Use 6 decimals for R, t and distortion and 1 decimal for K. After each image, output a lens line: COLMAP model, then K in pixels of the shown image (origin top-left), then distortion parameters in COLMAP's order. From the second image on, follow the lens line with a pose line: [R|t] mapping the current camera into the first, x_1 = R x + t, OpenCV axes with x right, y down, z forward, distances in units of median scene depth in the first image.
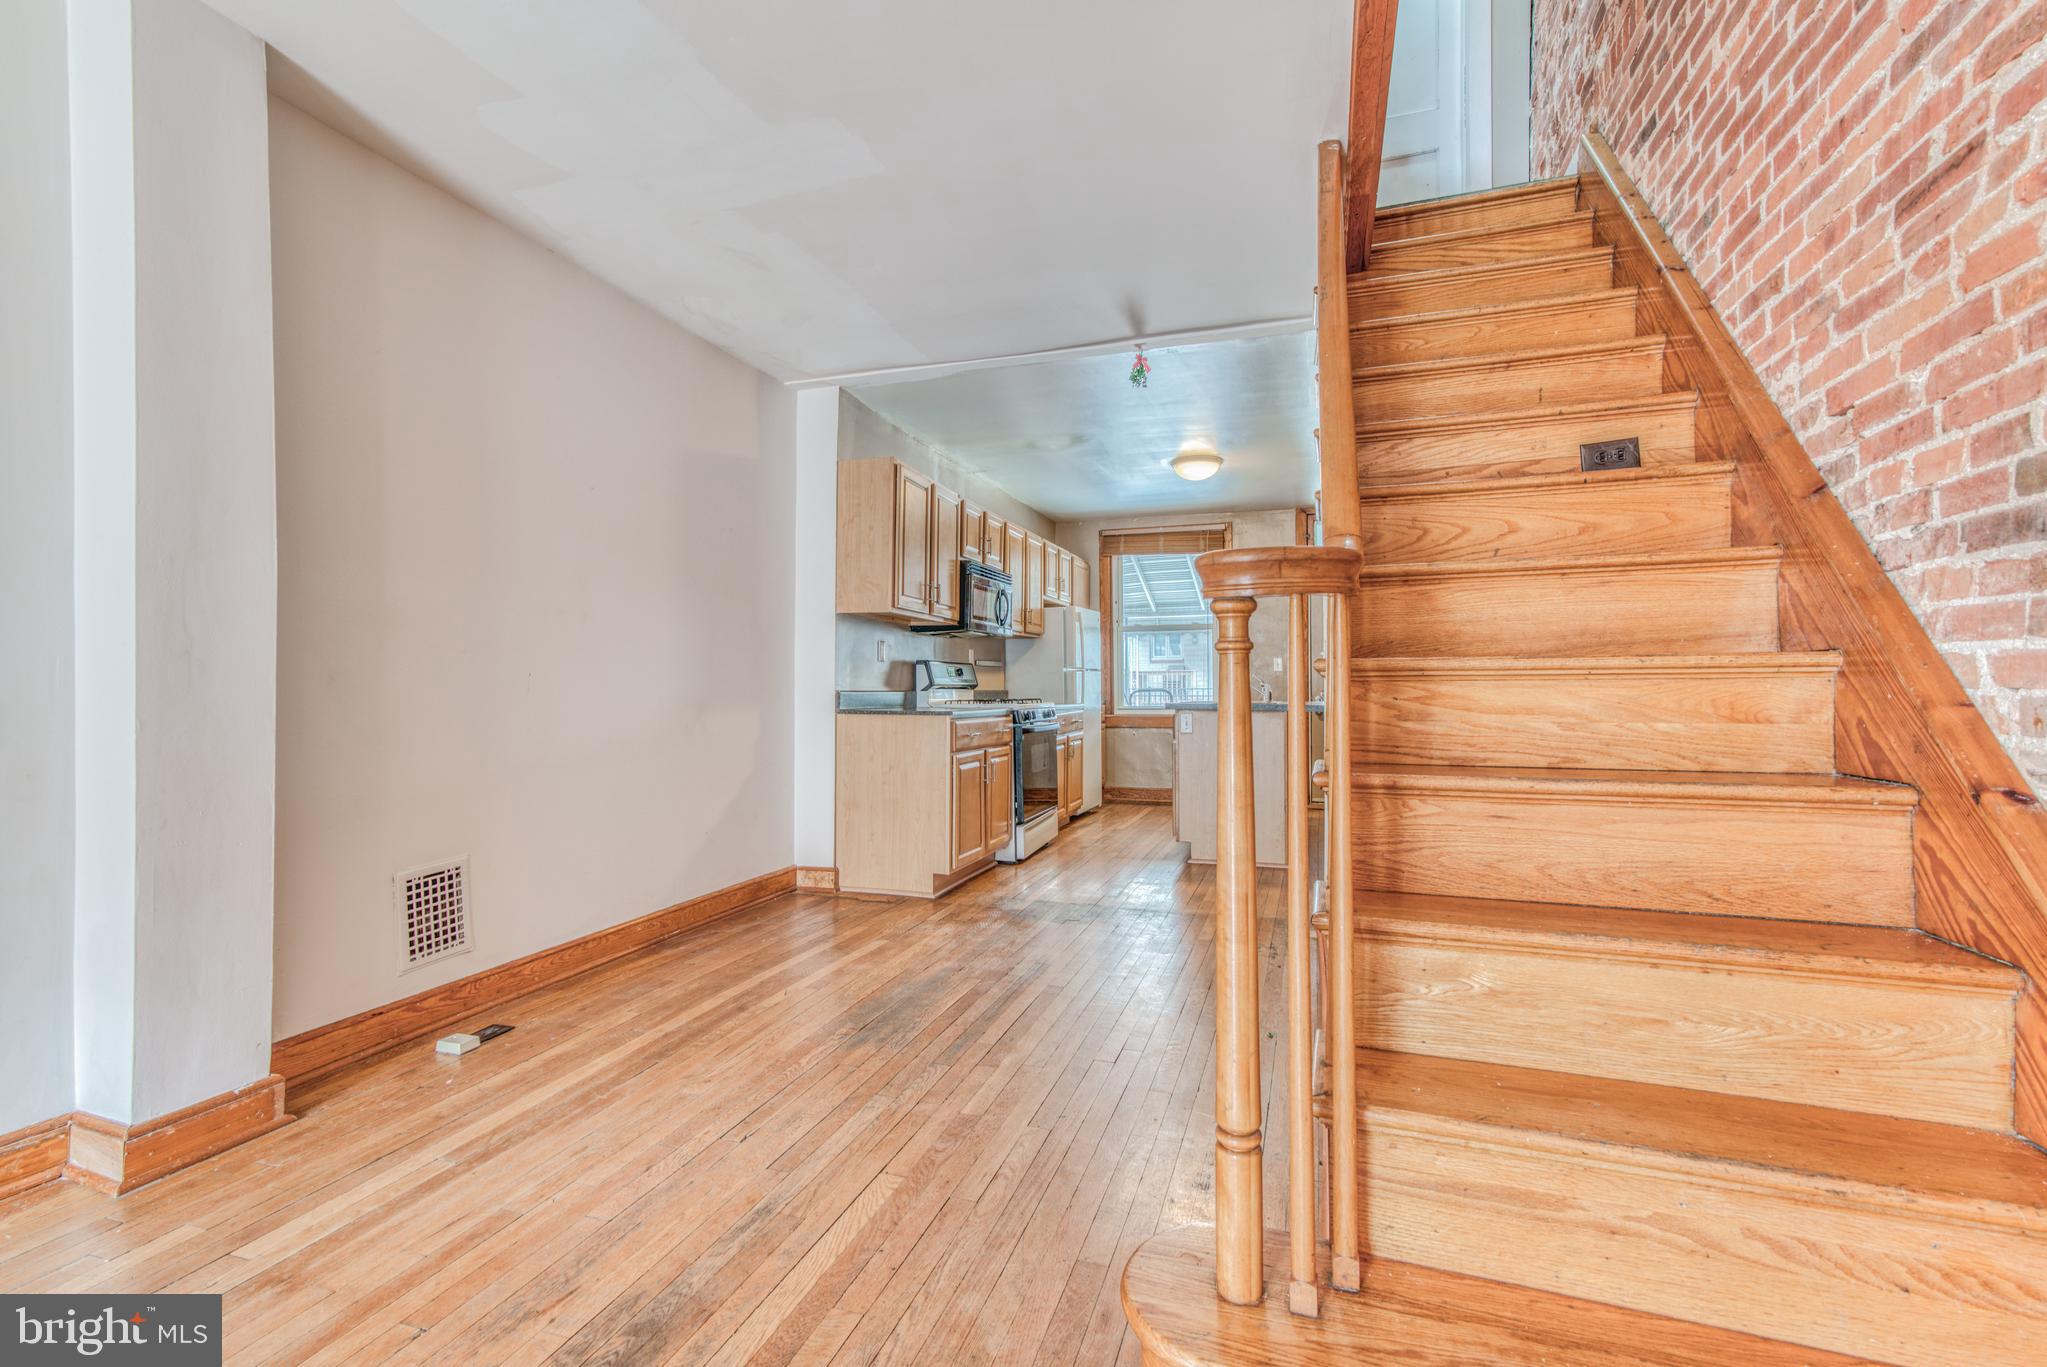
lens RADIAL K [[916.6, 0, 1010.5], [0, 916.6, 680.6], [0, 0, 1]] dist [-0.015889, 0.014749]
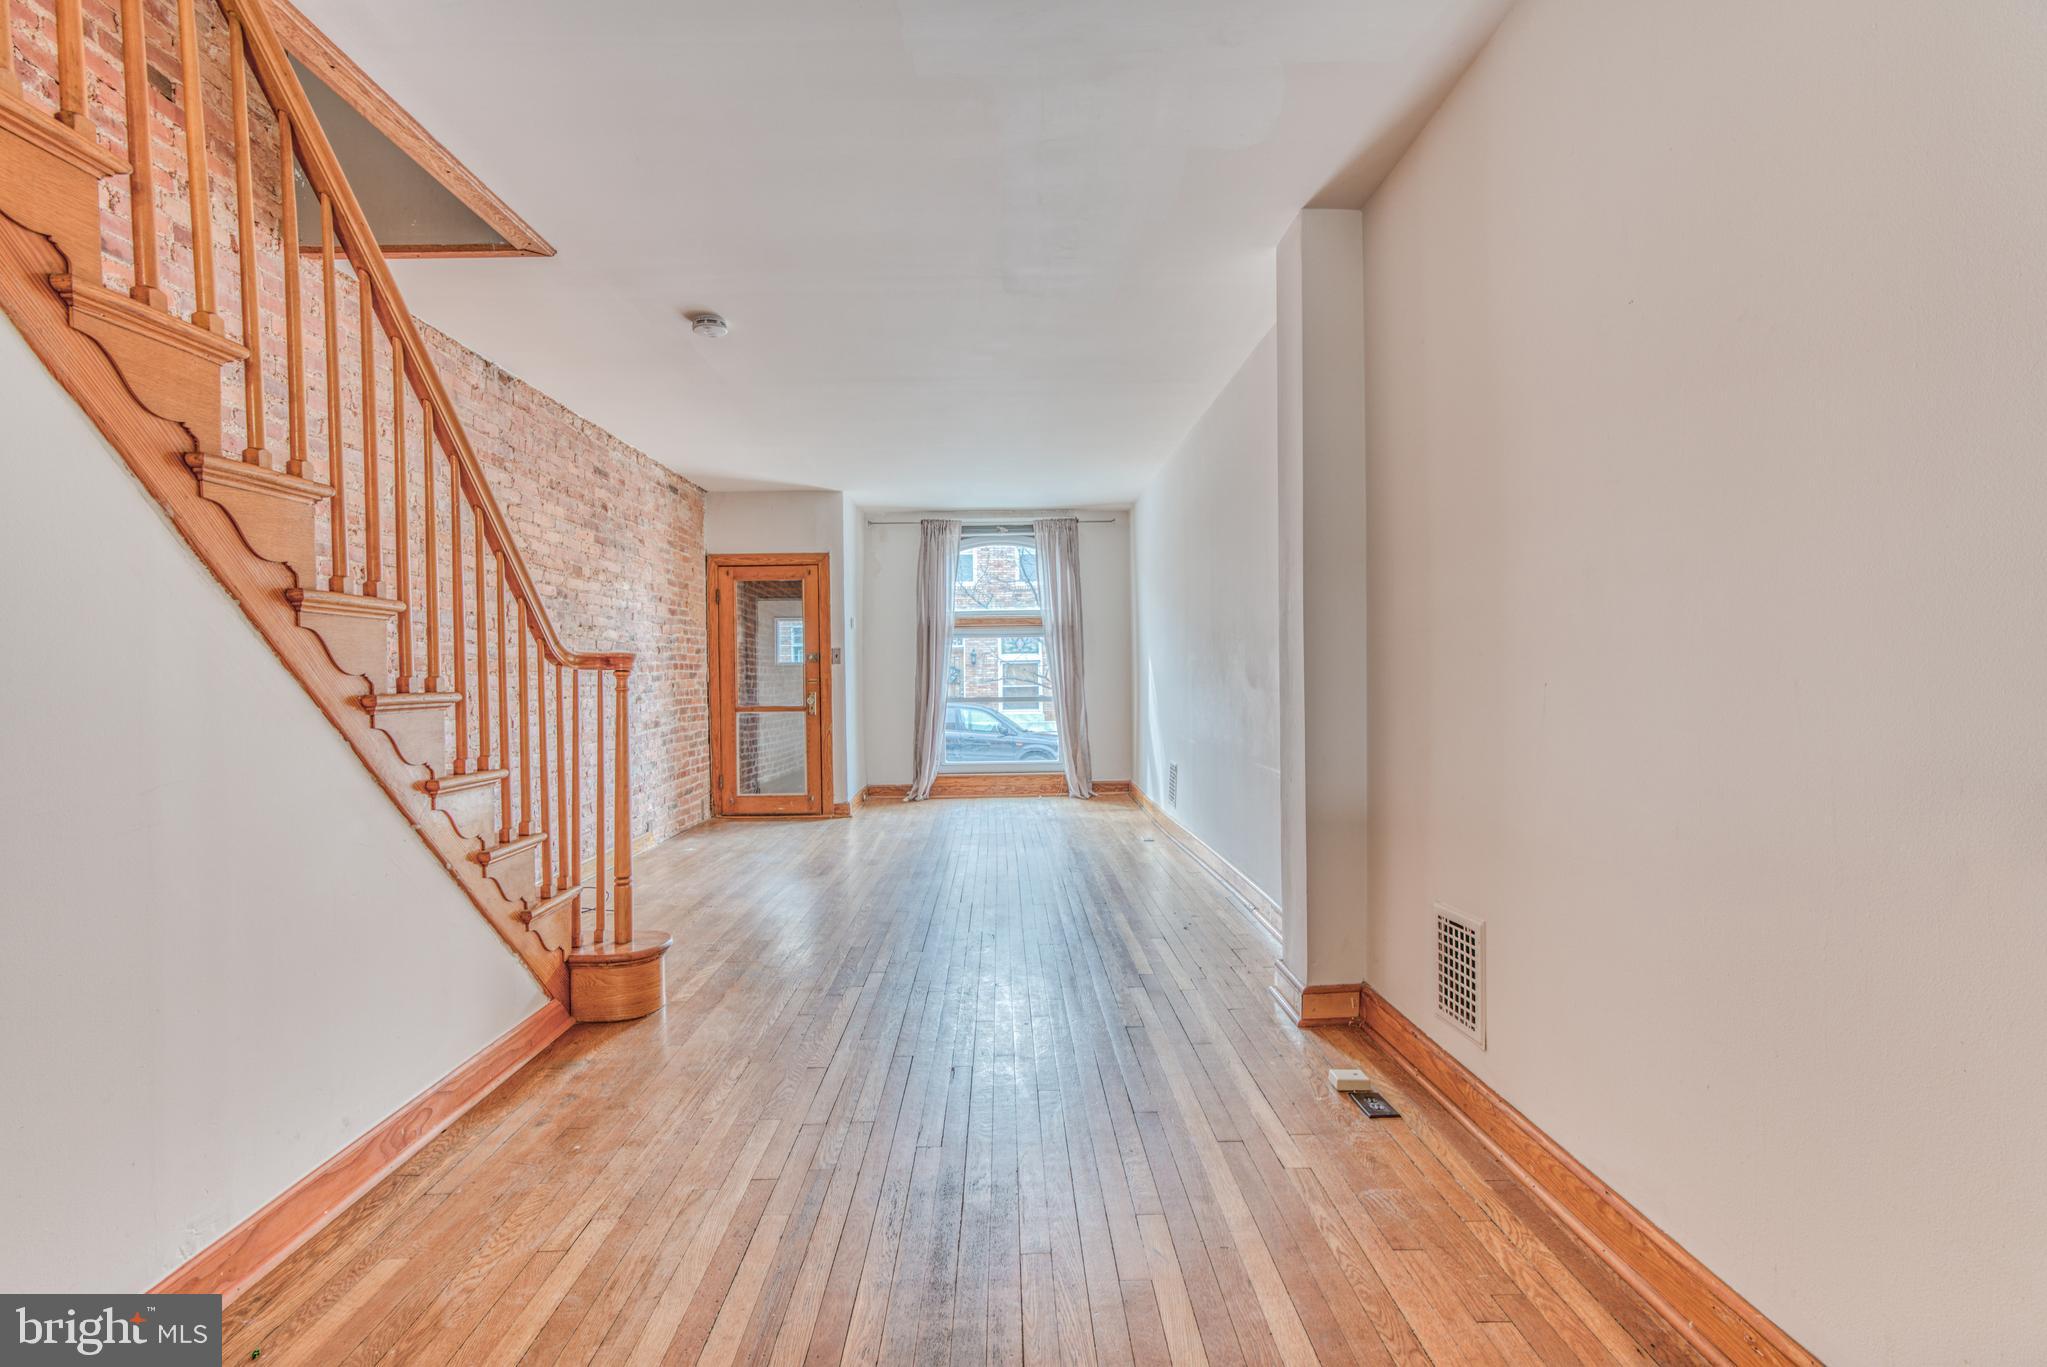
lens RADIAL K [[916.6, 0, 1010.5], [0, 916.6, 680.6], [0, 0, 1]] dist [-0.015889, 0.014749]
pose [[-0.944222, 0.017966, -0.328819, 0.010275], [0.018628, 0.999826, 0.001137, -0.008928], [0.328782, -0.005052, -0.944392, 0.804145]]
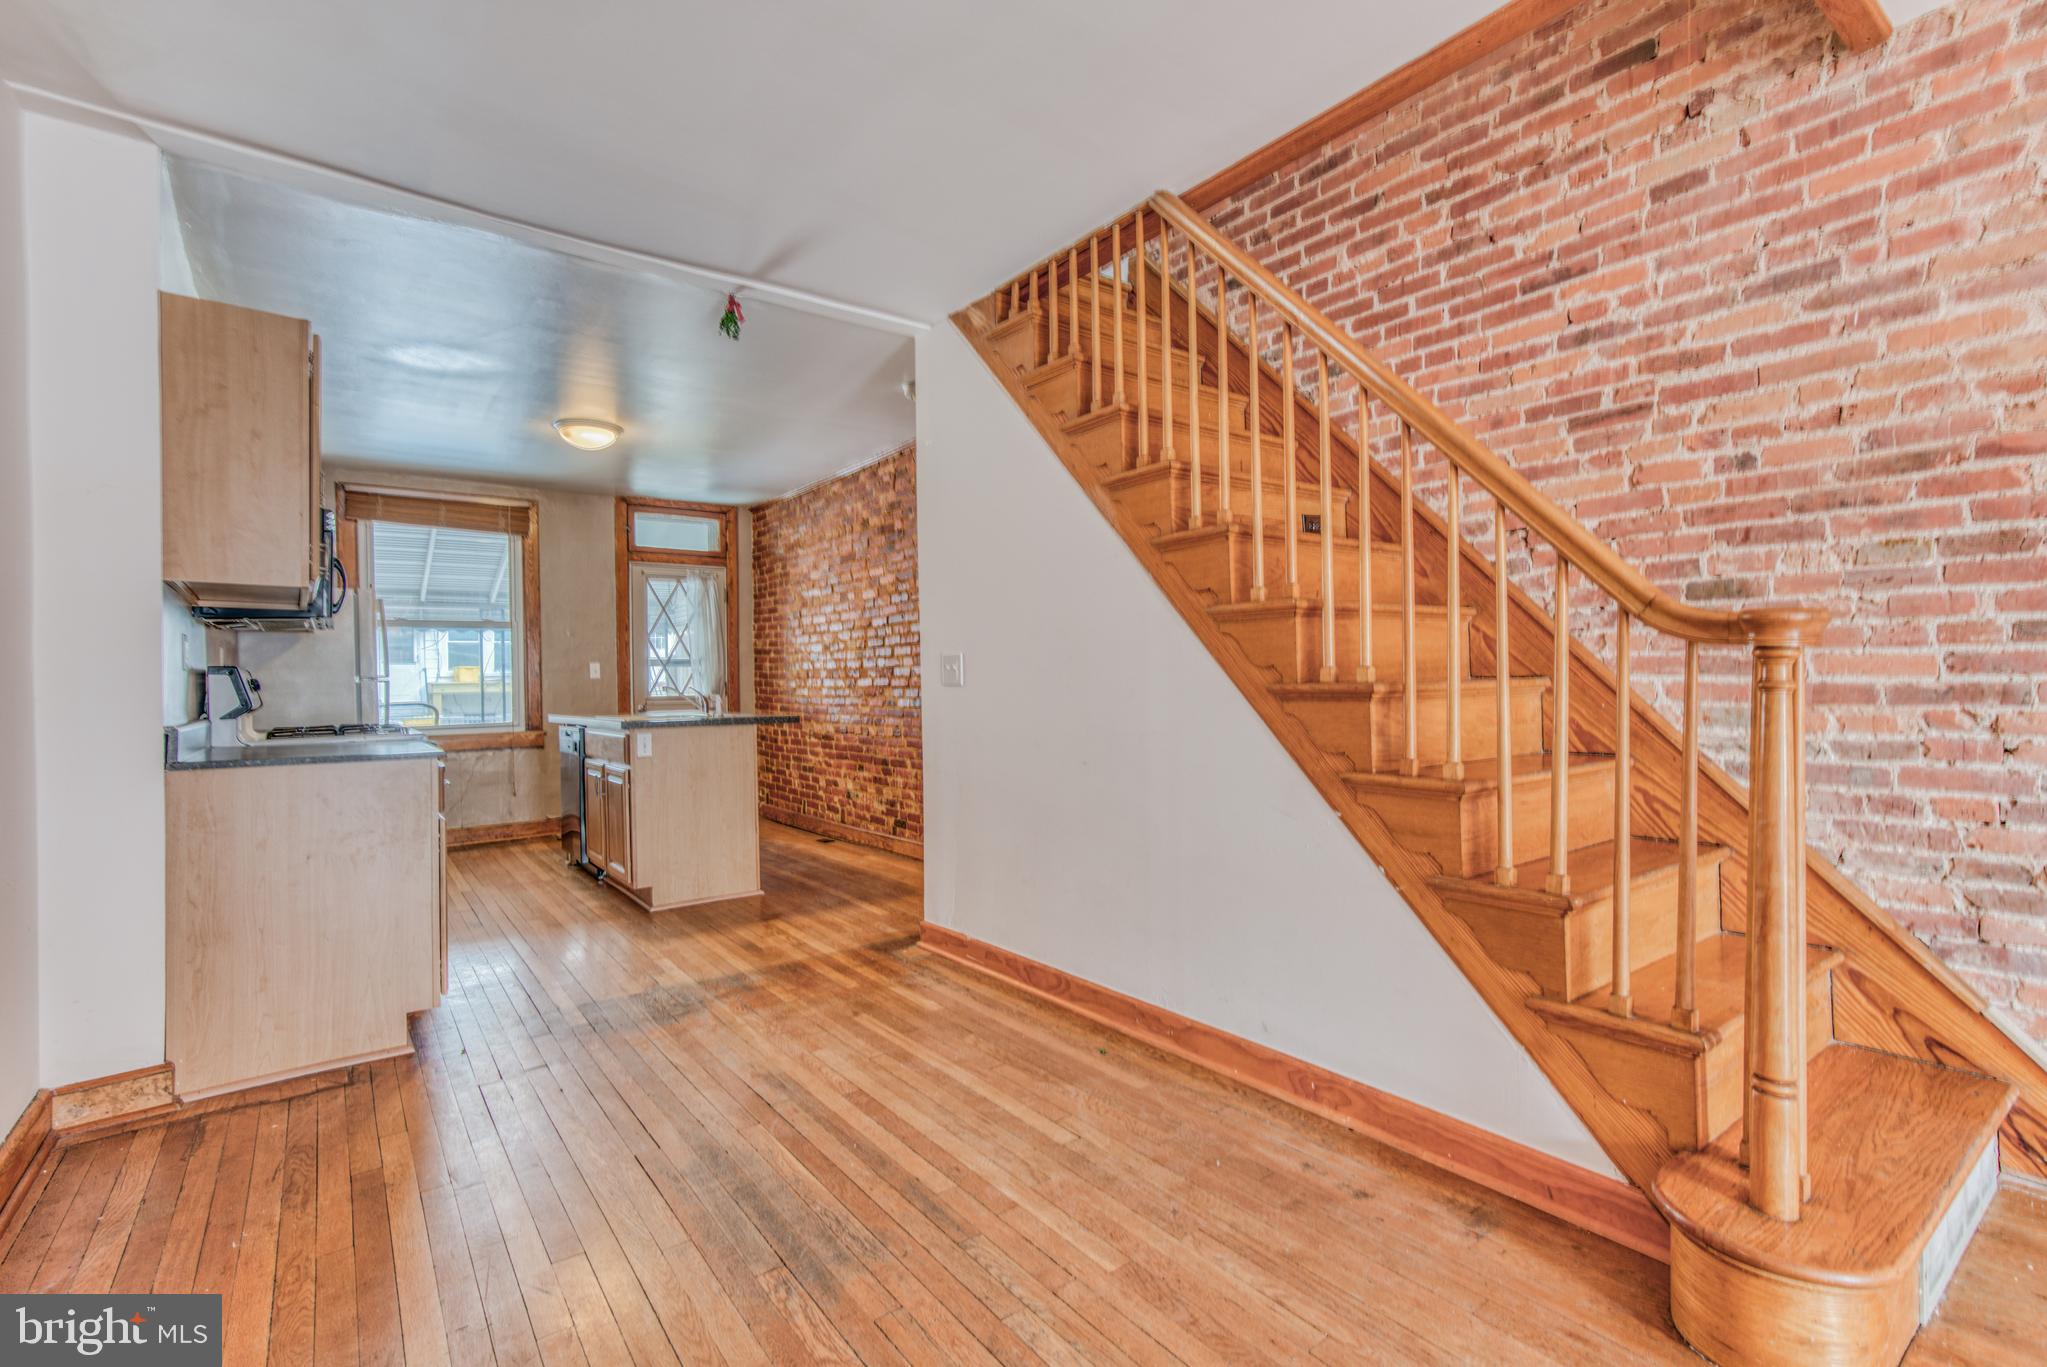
lens RADIAL K [[913.2, 0, 1010.3], [0, 913.2, 680.1], [0, 0, 1]] dist [-0.024160, 0.020271]
pose [[0.564237, -0.007018, 0.825583, -0.284909], [0.007483, 0.999966, 0.003387, -0.011665], [-0.825579, 0.004267, 0.564270, 0.247808]]
